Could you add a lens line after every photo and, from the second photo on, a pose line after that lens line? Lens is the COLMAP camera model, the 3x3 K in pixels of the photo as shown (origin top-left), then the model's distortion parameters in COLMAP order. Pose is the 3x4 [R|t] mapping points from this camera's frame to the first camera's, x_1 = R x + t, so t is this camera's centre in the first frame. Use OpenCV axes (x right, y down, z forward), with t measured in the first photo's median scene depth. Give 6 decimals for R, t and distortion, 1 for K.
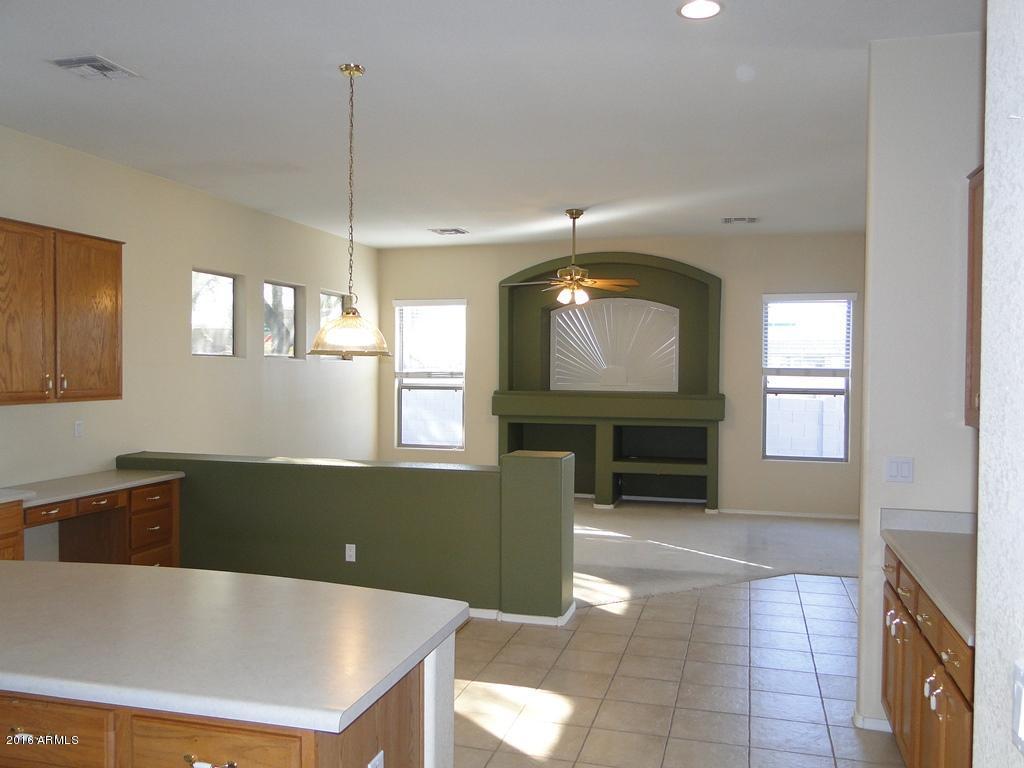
lens RADIAL K [[851.8, 0, 512.3], [0, 851.8, 380.5], [0, 0, 1]] dist [0.016060, -0.020871]
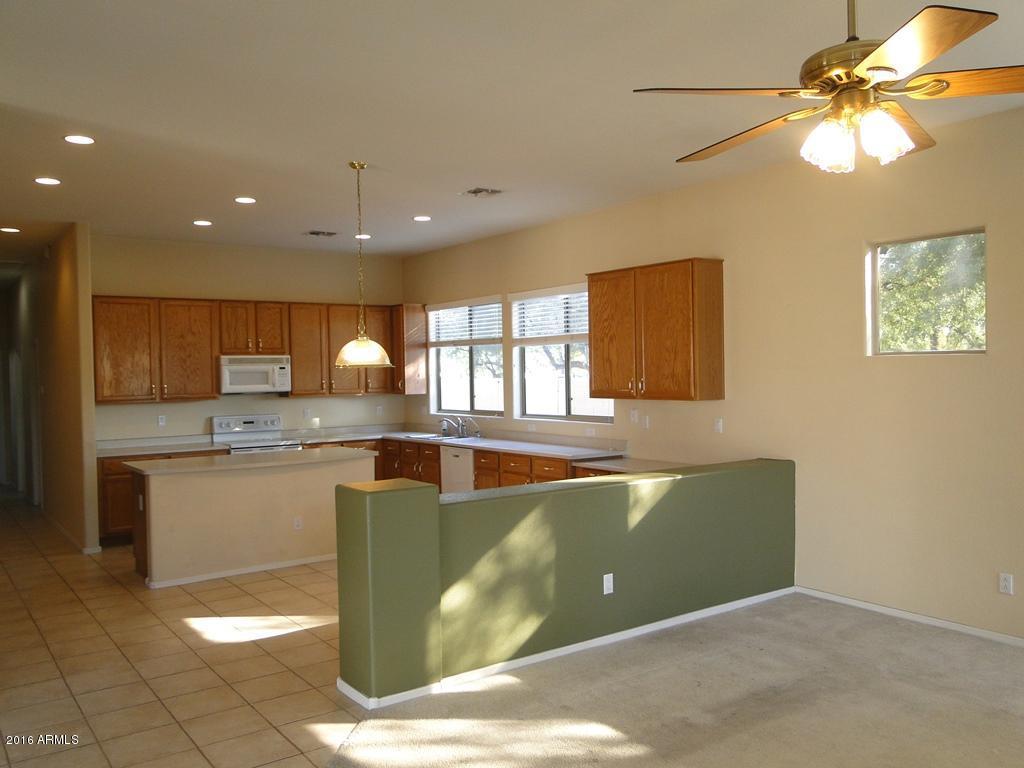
lens RADIAL K [[851.8, 0, 512.1], [0, 851.8, 386.8], [0, 0, 1]] dist [0.016060, -0.020871]
pose [[-0.629336, 0.018967, -0.776901, 0.631701], [-0.001861, 0.999662, 0.025912, -0.028665], [0.777131, 0.017754, -0.629089, 1.758647]]
